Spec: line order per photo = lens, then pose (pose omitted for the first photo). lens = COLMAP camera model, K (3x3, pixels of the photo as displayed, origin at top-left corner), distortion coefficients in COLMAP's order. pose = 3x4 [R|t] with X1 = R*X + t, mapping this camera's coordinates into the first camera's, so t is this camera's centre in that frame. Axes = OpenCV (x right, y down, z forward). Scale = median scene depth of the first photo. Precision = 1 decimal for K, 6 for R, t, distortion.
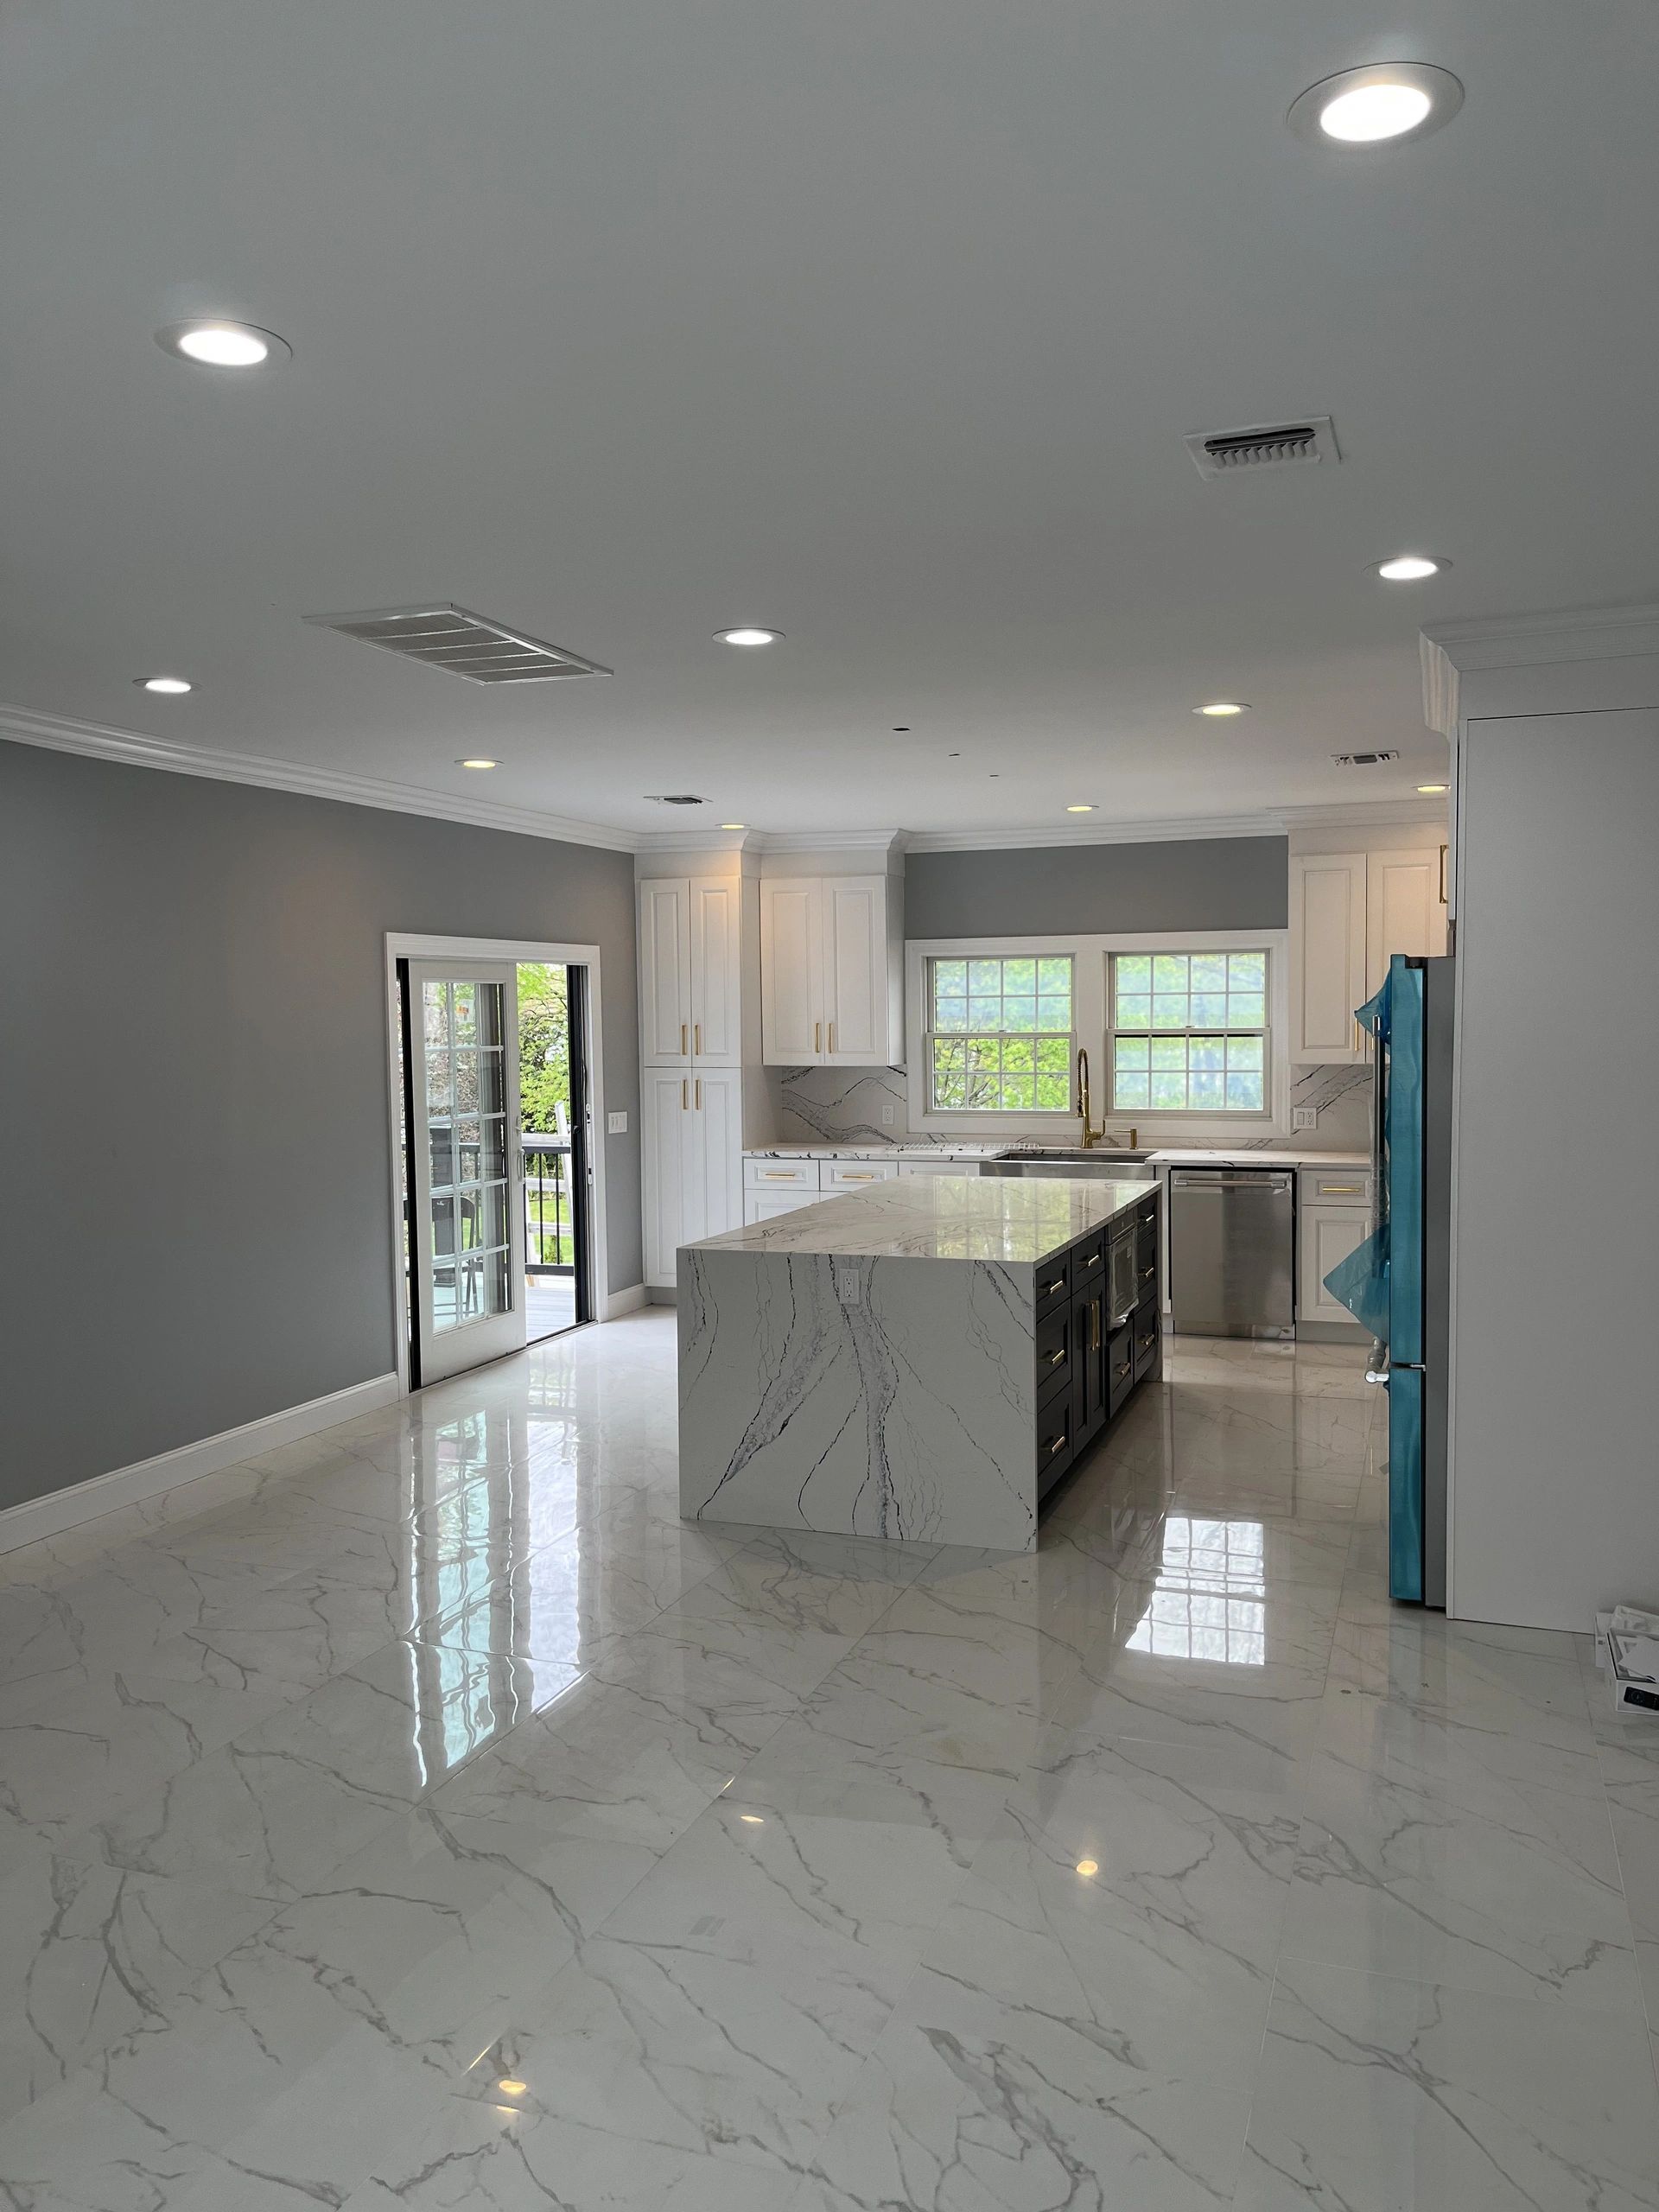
lens RADIAL K [[1661.2, 0, 844.0], [0, 1661.2, 1099.0], [0, 0, 1]] dist [0.098846, -0.136293]
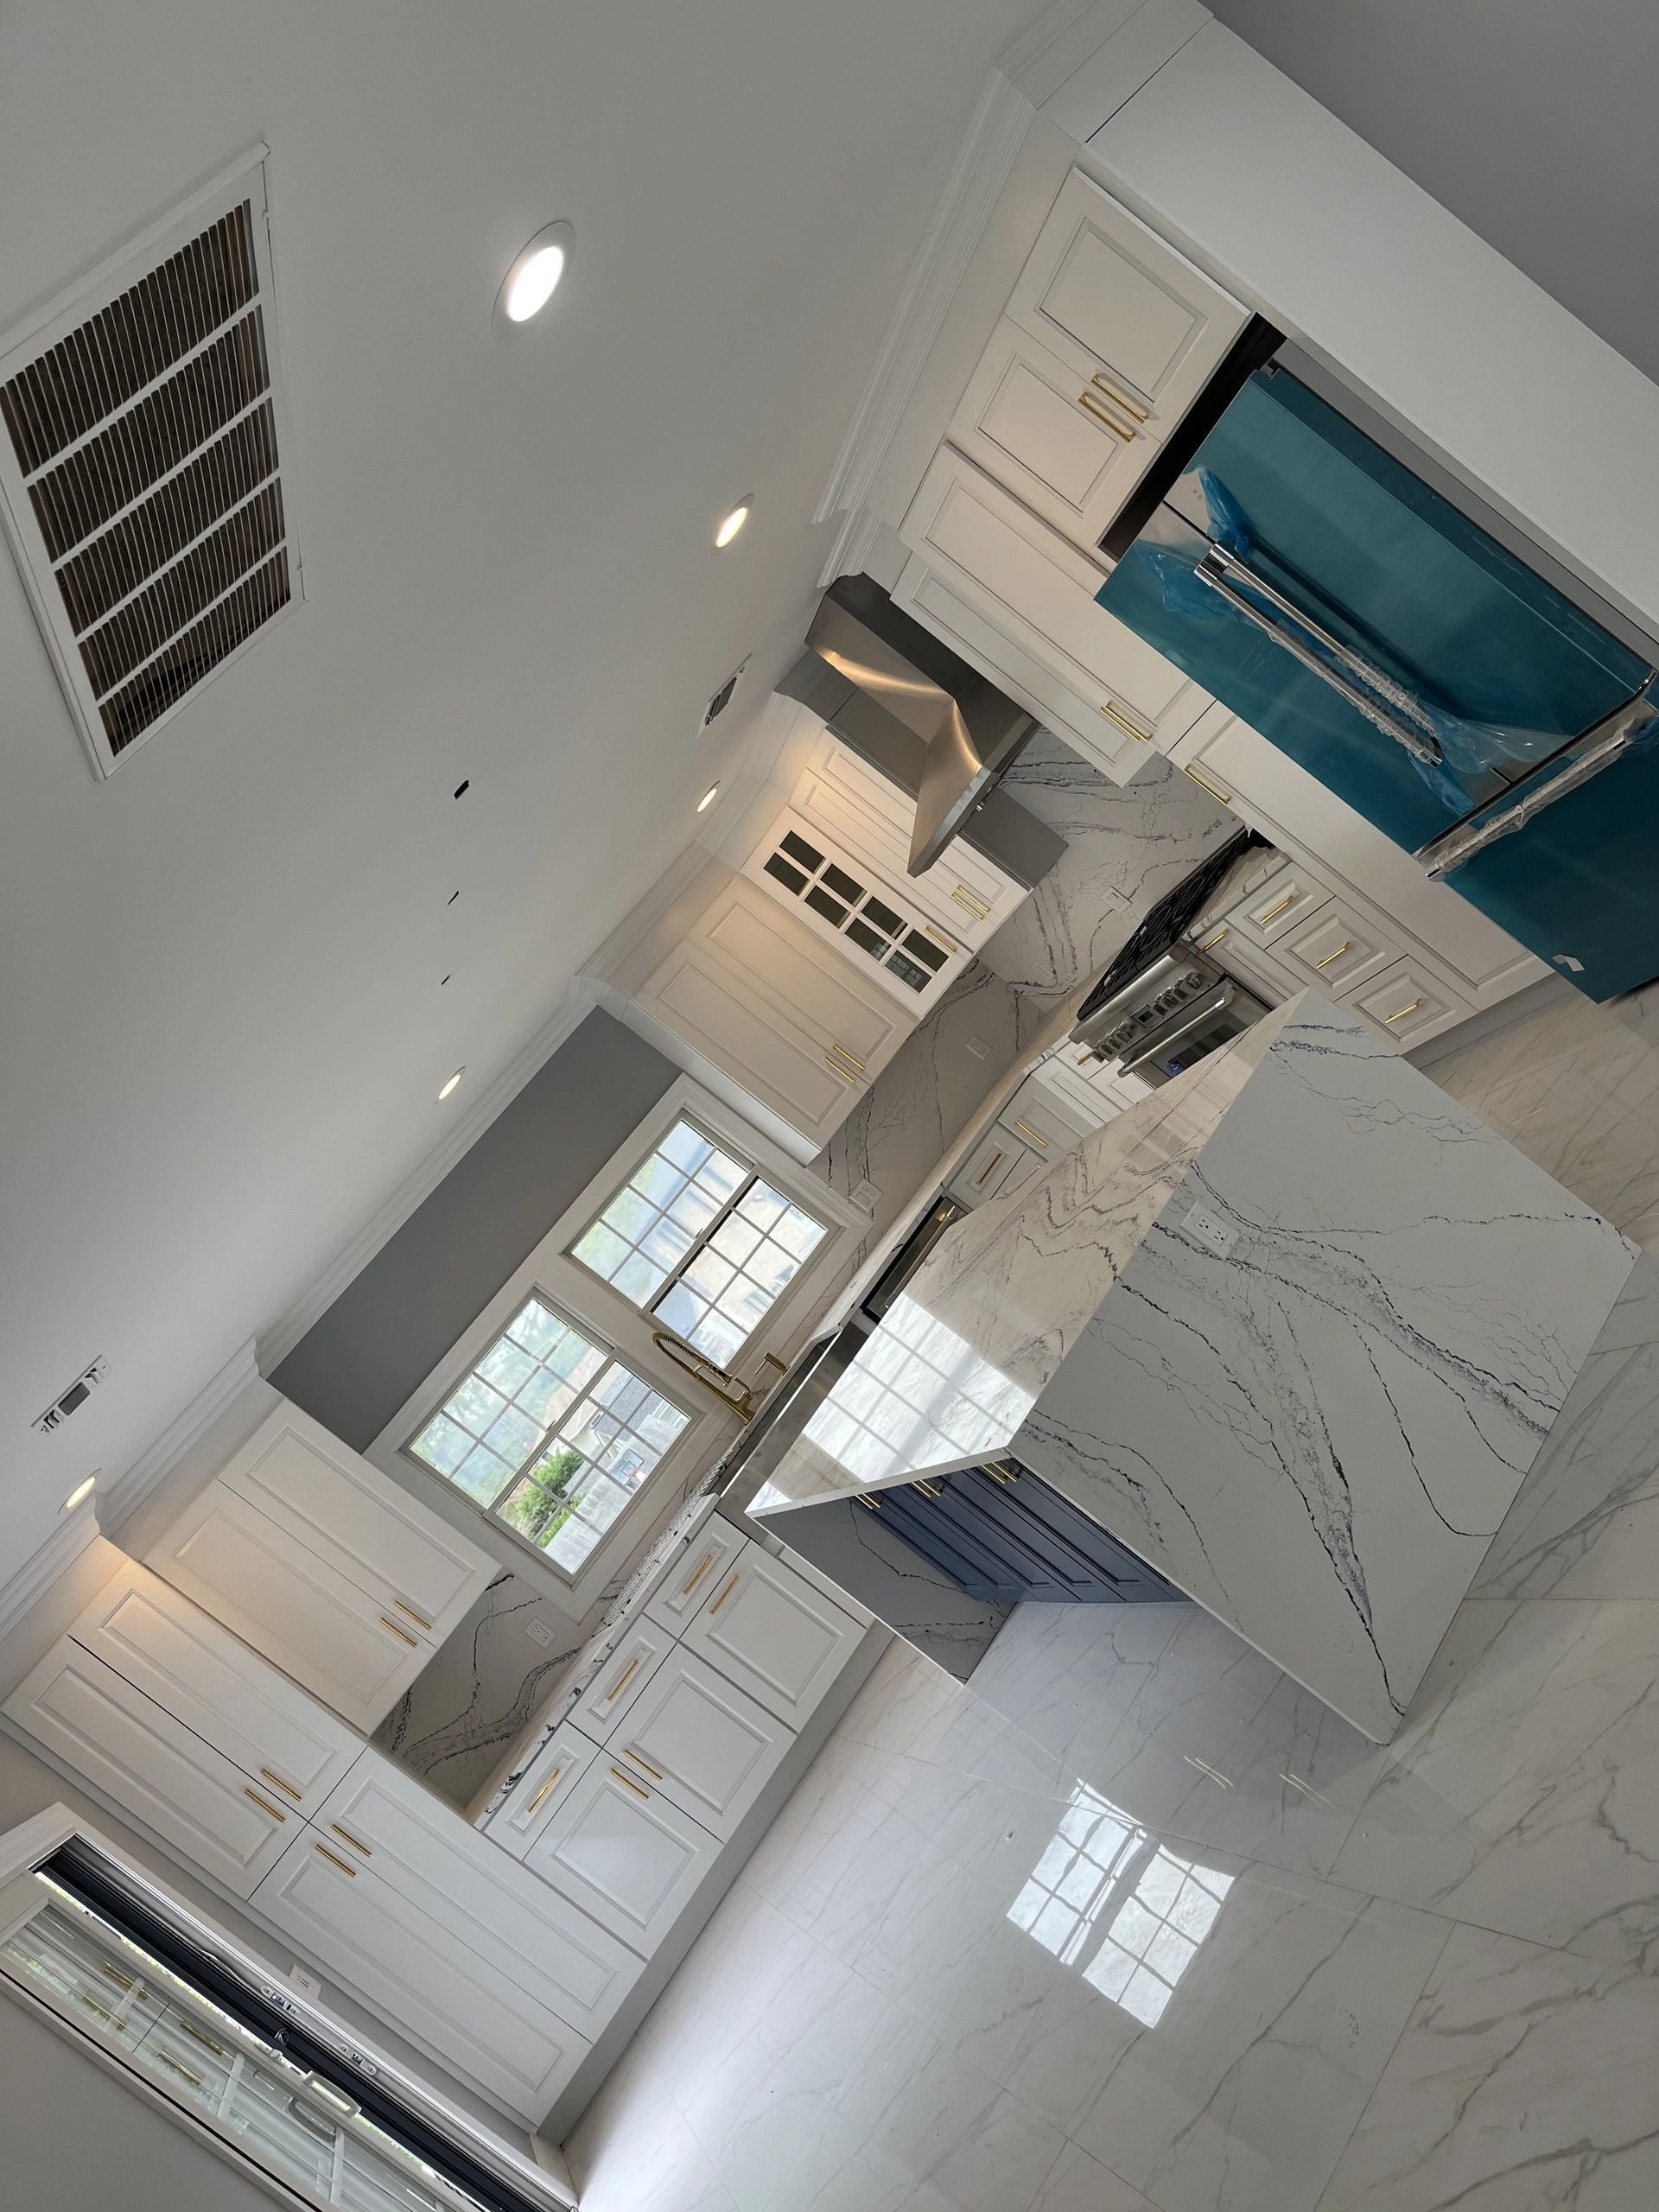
lens RADIAL K [[1663.0, 0, 837.7], [0, 1663.0, 1107.9], [0, 0, 1]] dist [0.059512, -0.090626]
pose [[0.464045, -0.592656, 0.658348, -0.261440], [0.799721, 0.599906, -0.023649, -0.006607], [-0.380931, 0.537469, 0.752342, 0.328636]]
